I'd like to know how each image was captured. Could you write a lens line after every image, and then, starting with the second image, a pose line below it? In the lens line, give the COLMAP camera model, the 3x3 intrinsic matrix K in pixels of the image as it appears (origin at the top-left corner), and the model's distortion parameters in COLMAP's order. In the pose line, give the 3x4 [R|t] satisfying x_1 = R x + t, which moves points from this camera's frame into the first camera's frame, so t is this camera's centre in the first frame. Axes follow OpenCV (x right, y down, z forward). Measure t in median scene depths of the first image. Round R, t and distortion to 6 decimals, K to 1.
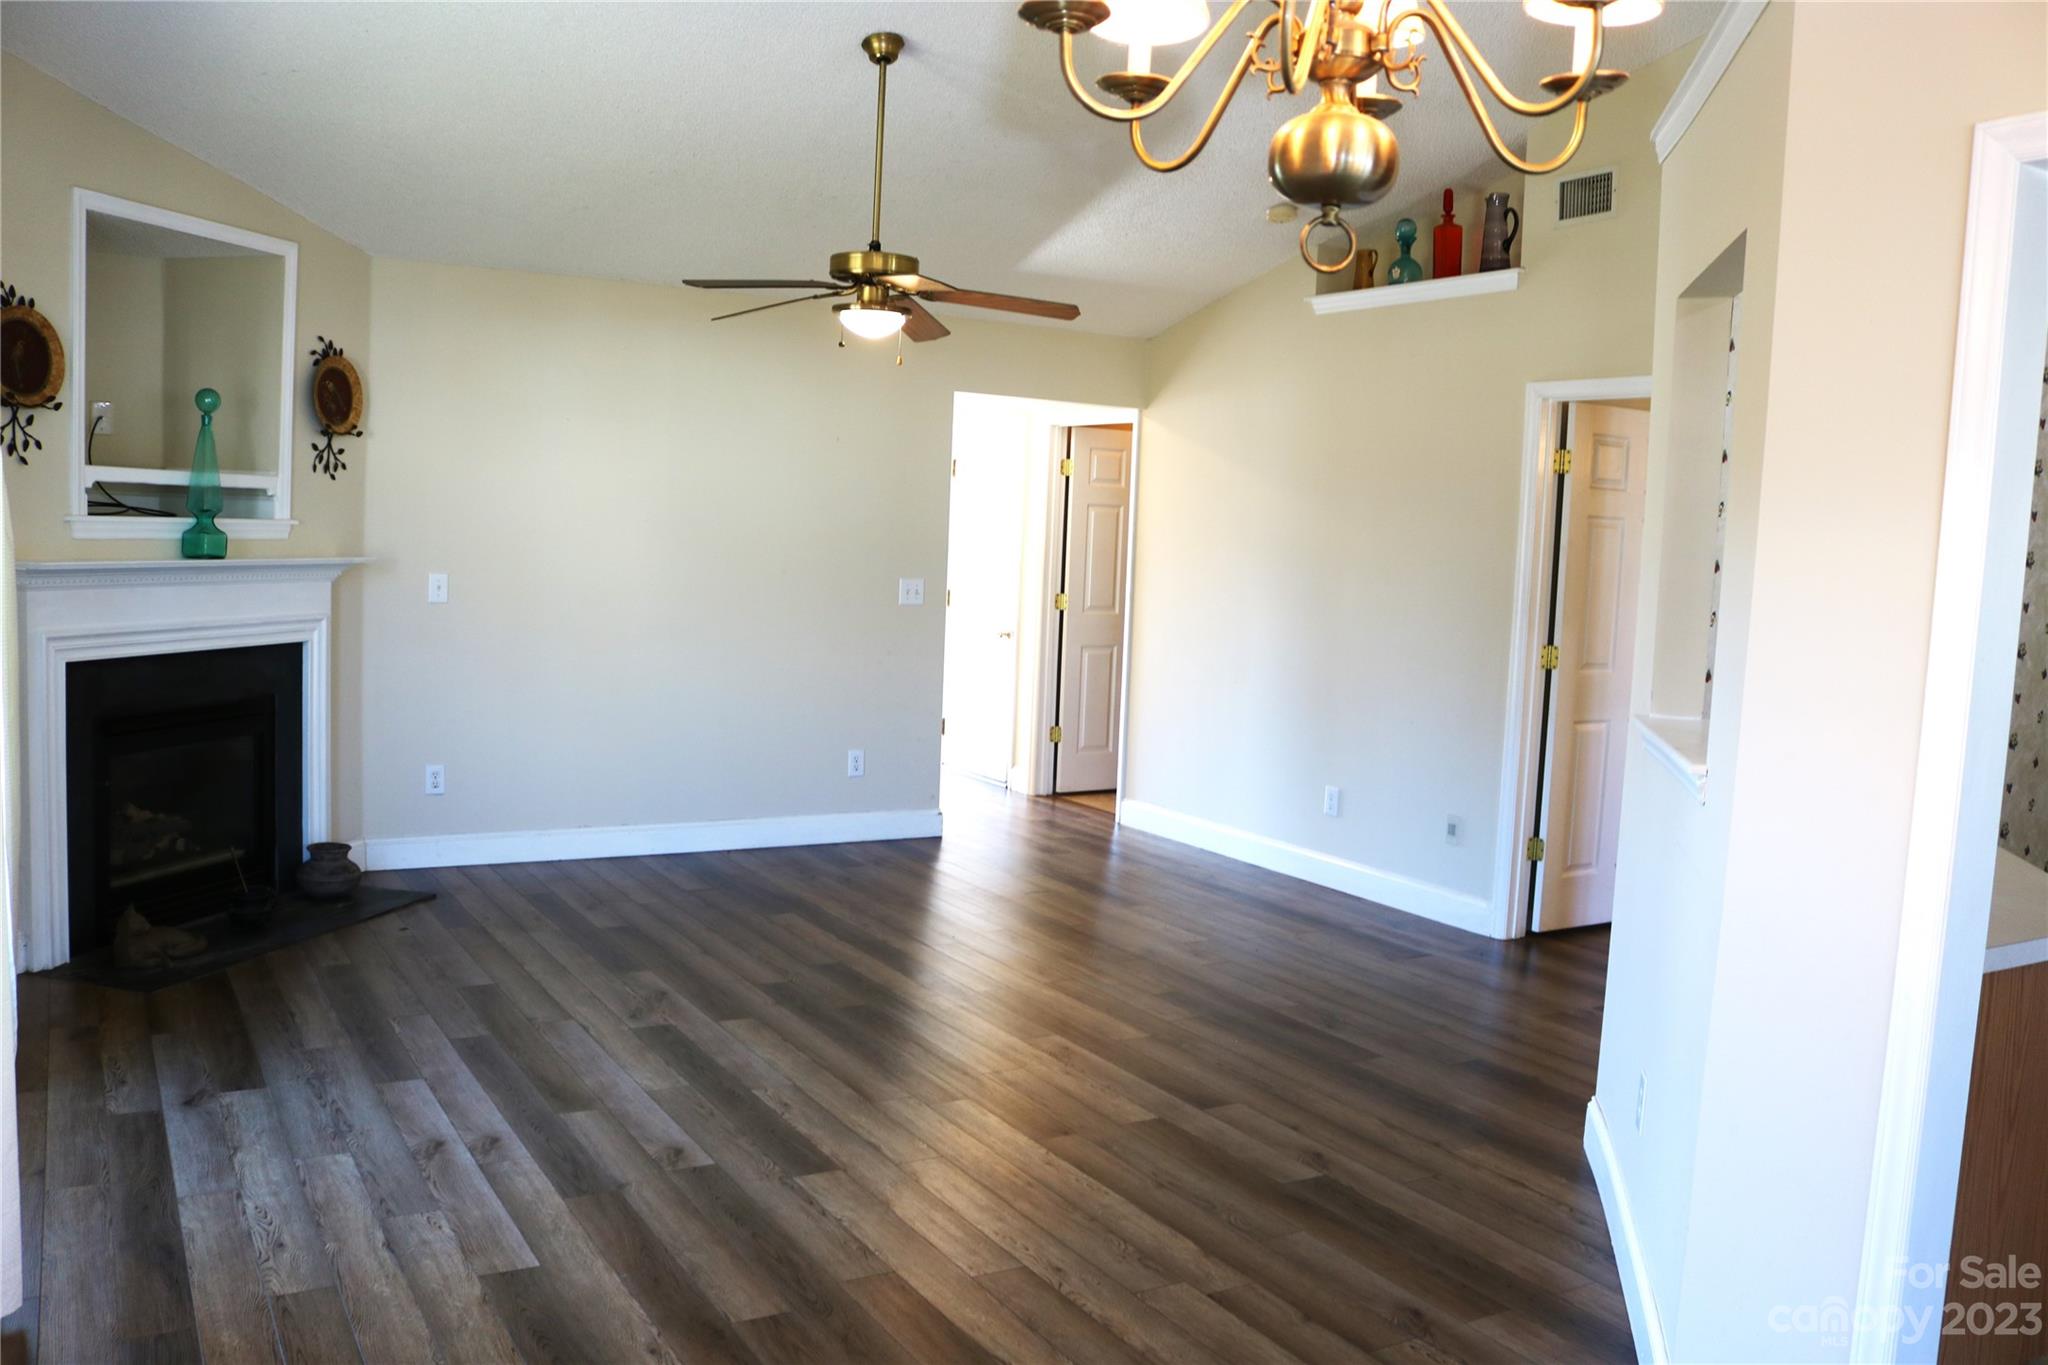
lens RADIAL K [[1687.5, 0, 1024.0], [0, 1687.5, 682.5], [0, 0, 1]] dist [-0.154915, 0.120335]
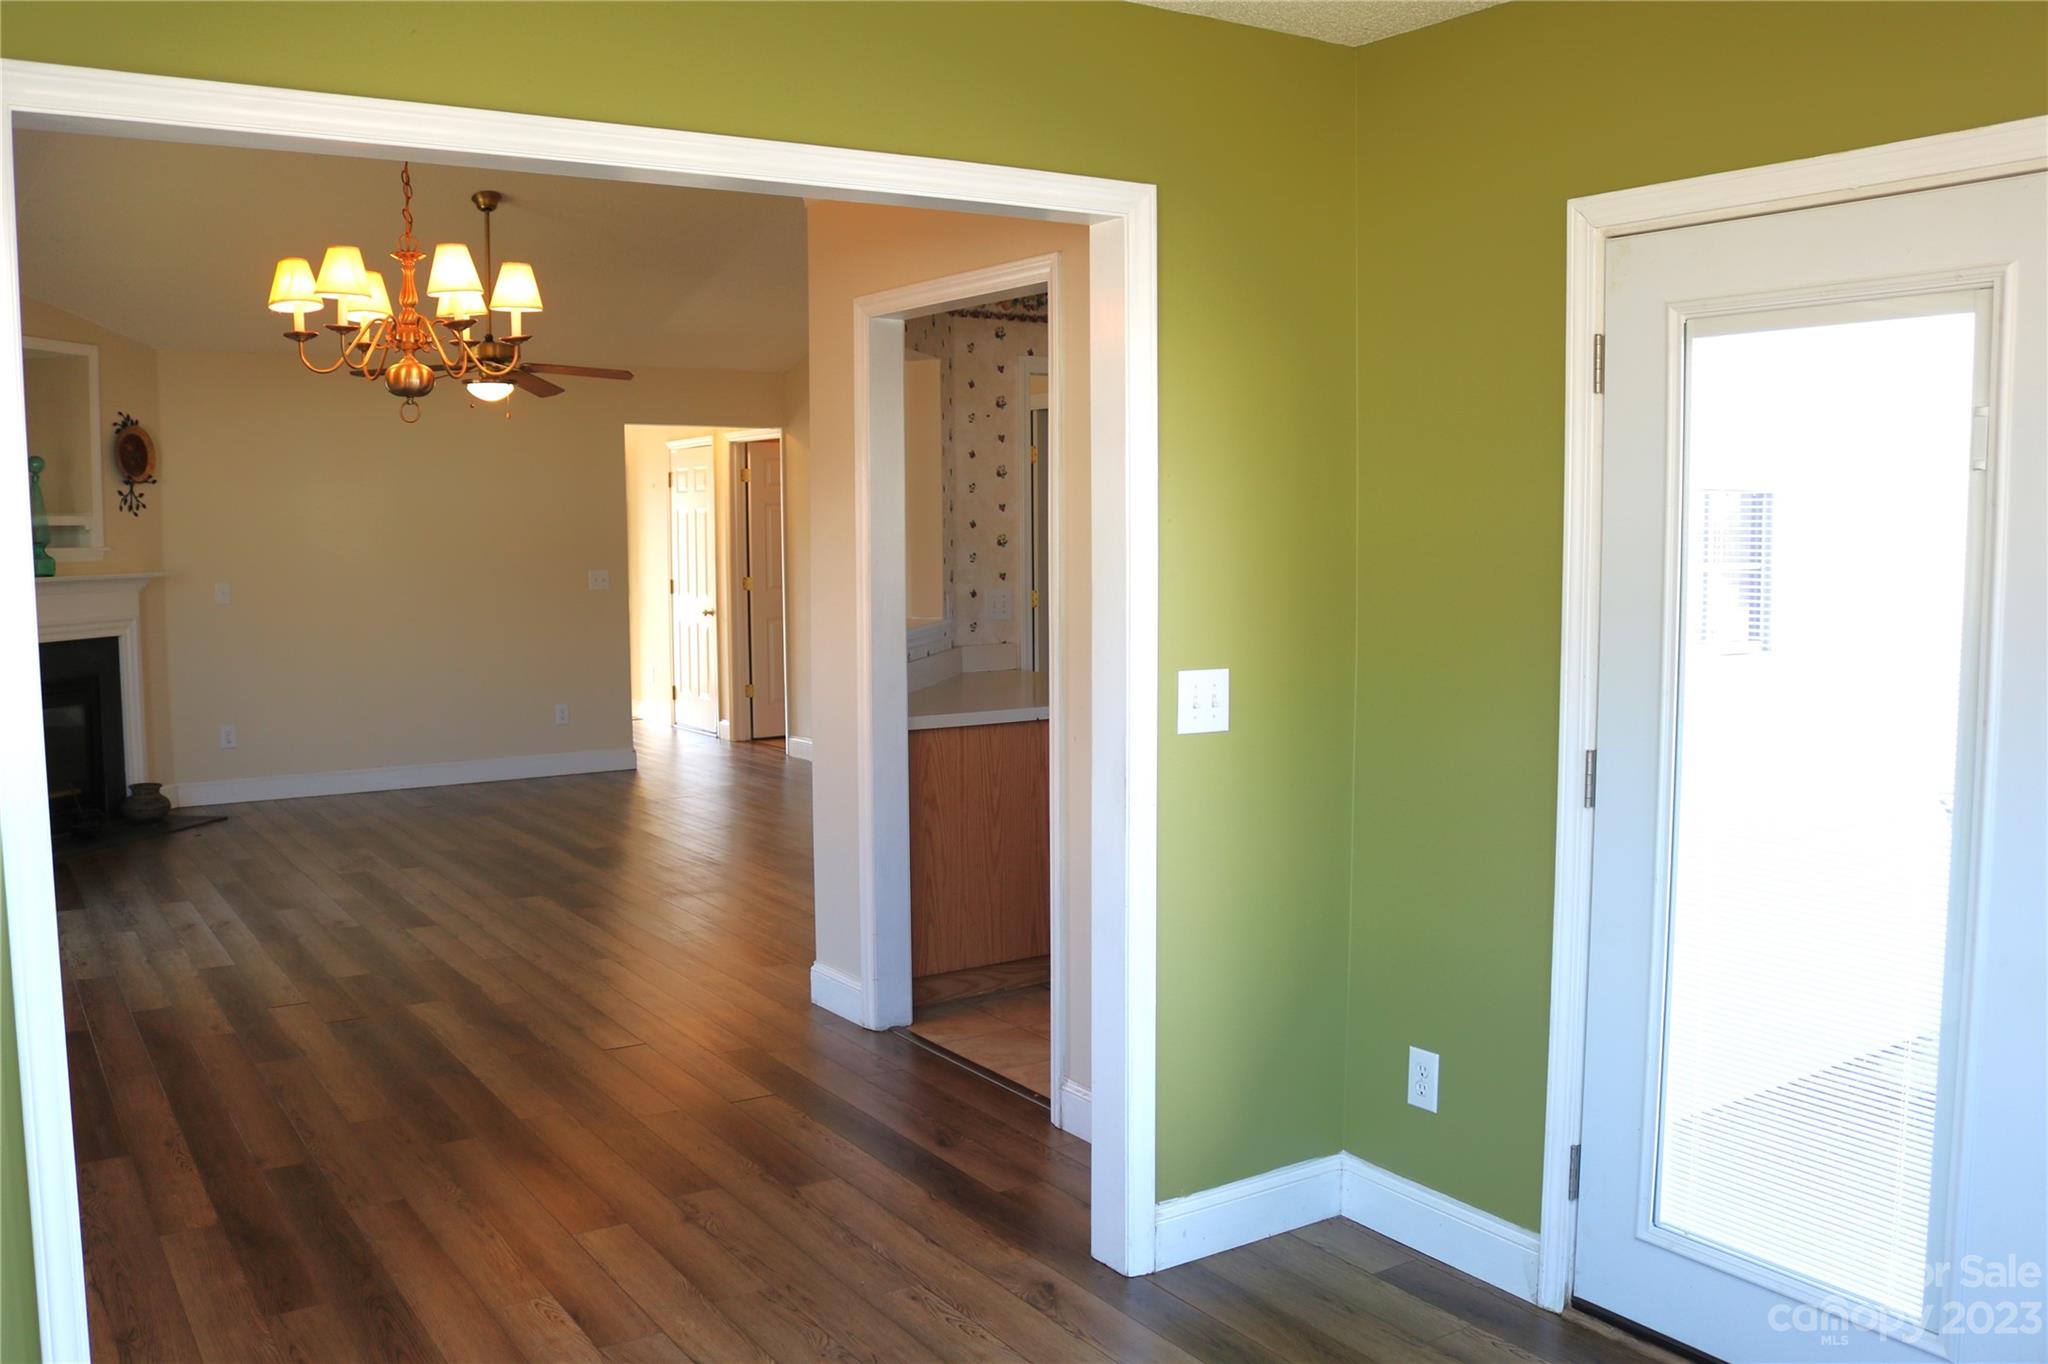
lens RADIAL K [[1769.4, 0, 1024.0], [0, 1769.4, 682.0], [0, 0, 1]] dist [-0.141831, 0.108989]
pose [[0.997951, -0.052760, 0.036193, 0.279252], [0.052871, 0.998599, -0.002110, 0.060675], [-0.036031, 0.004020, 0.999343, -0.486074]]
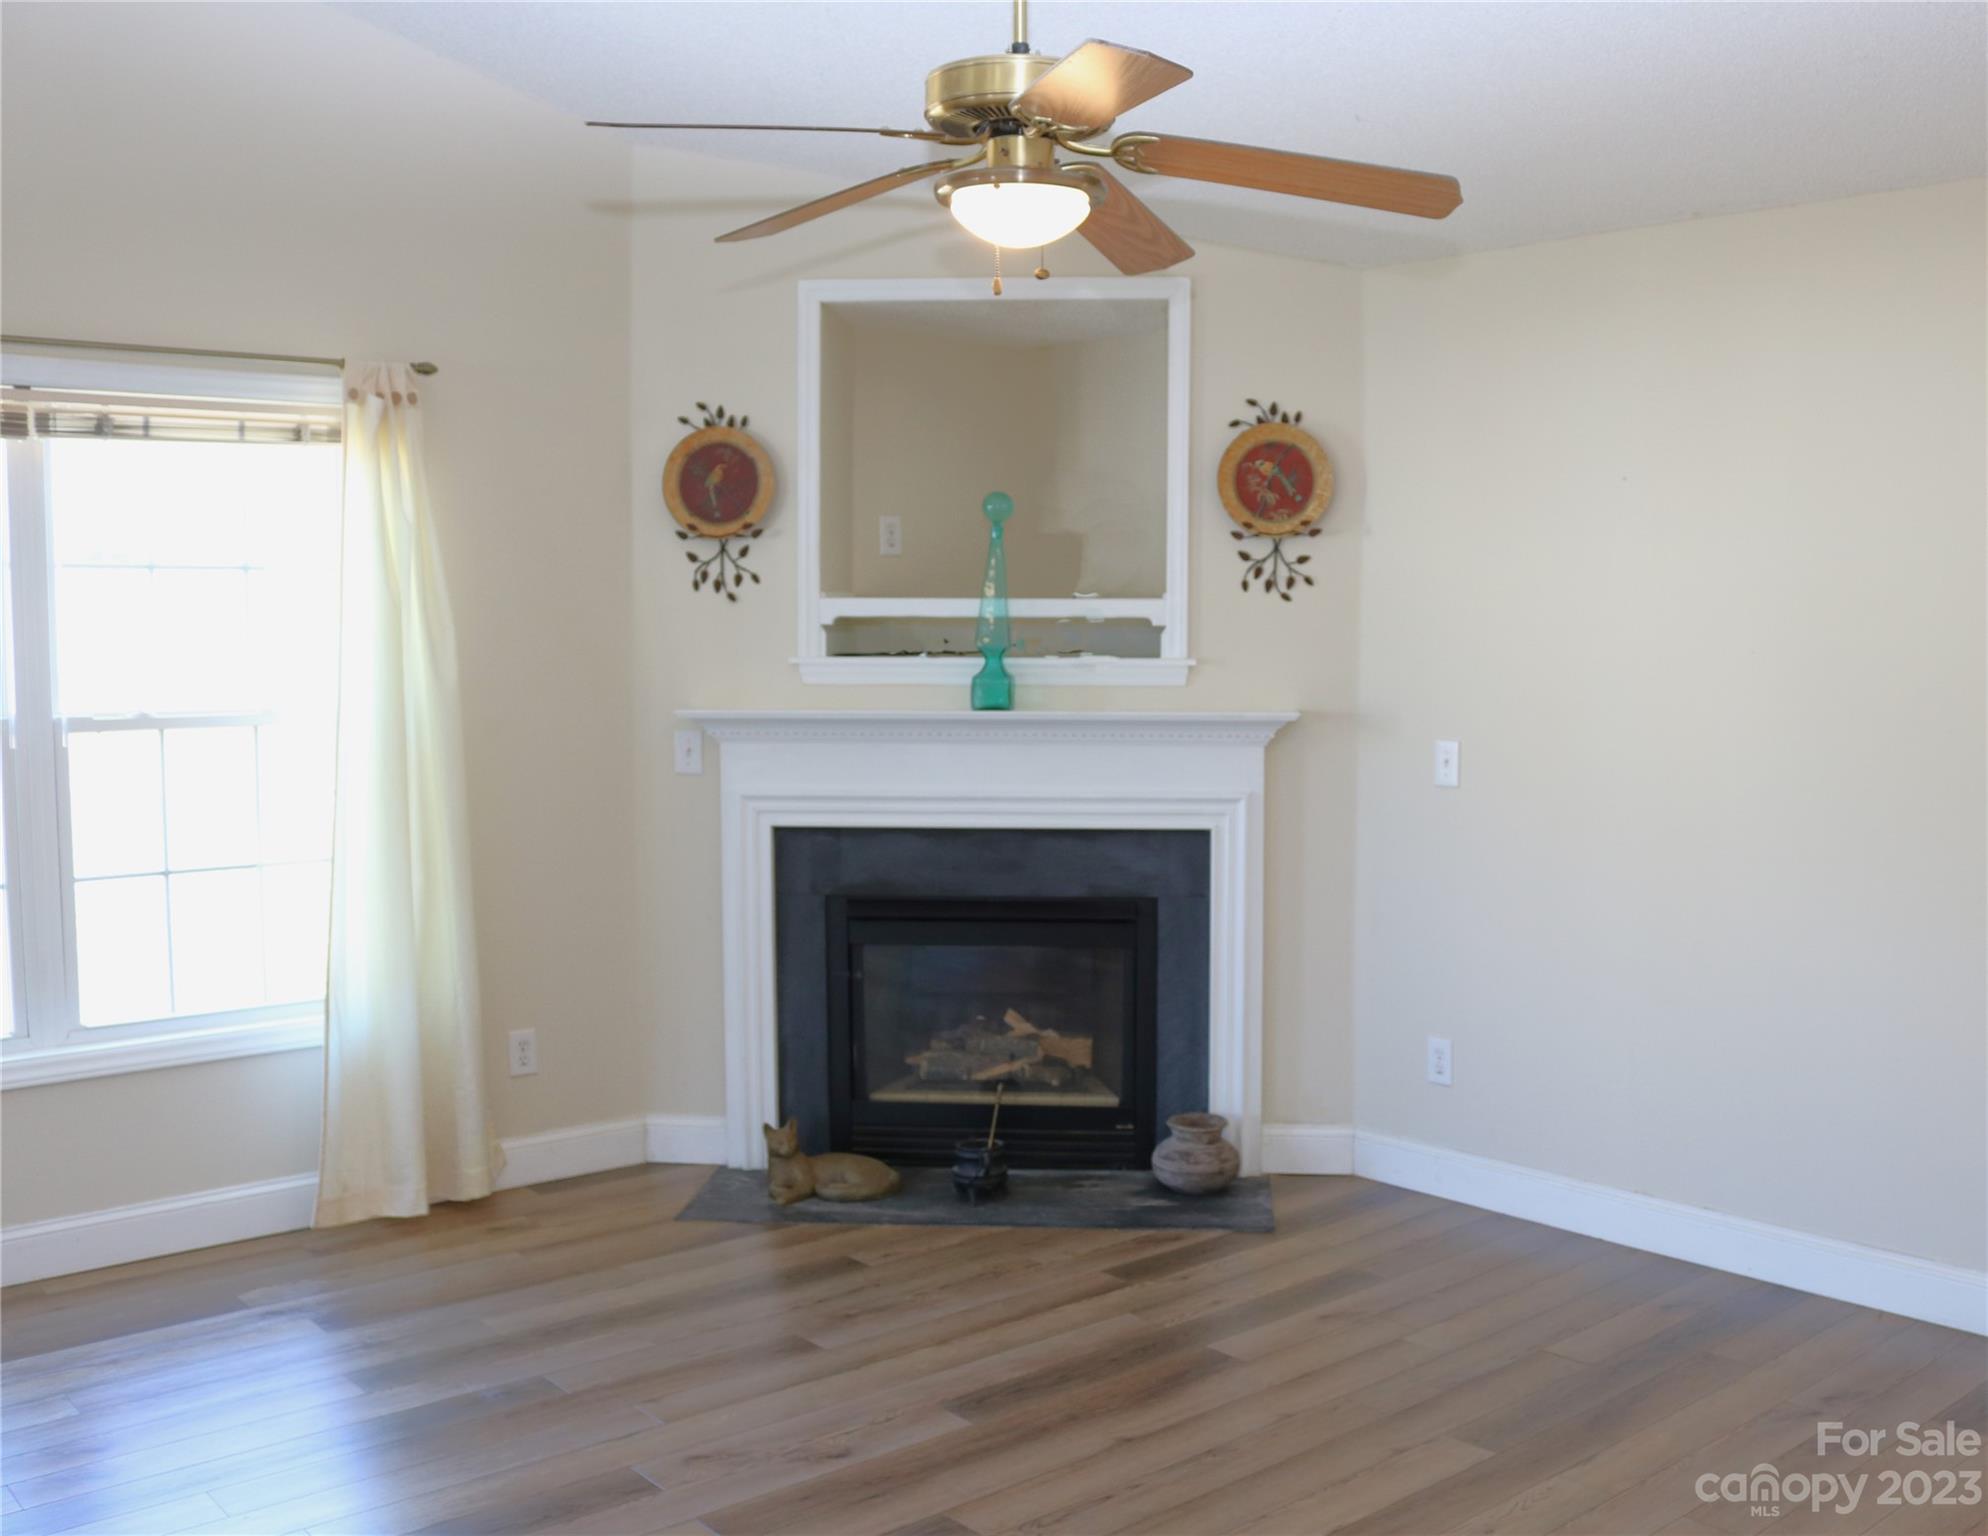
lens RADIAL K [[1949.8, 0, 1122.4], [0, 1949.8, 766.0], [0, 0, 1]] dist [-0.109550, 0.012532]
pose [[0.215677, 0.029939, -0.976006, 0.410413], [-0.083260, 0.996454, 0.012167, -0.064101], [0.972909, 0.078638, 0.217405, 0.838840]]
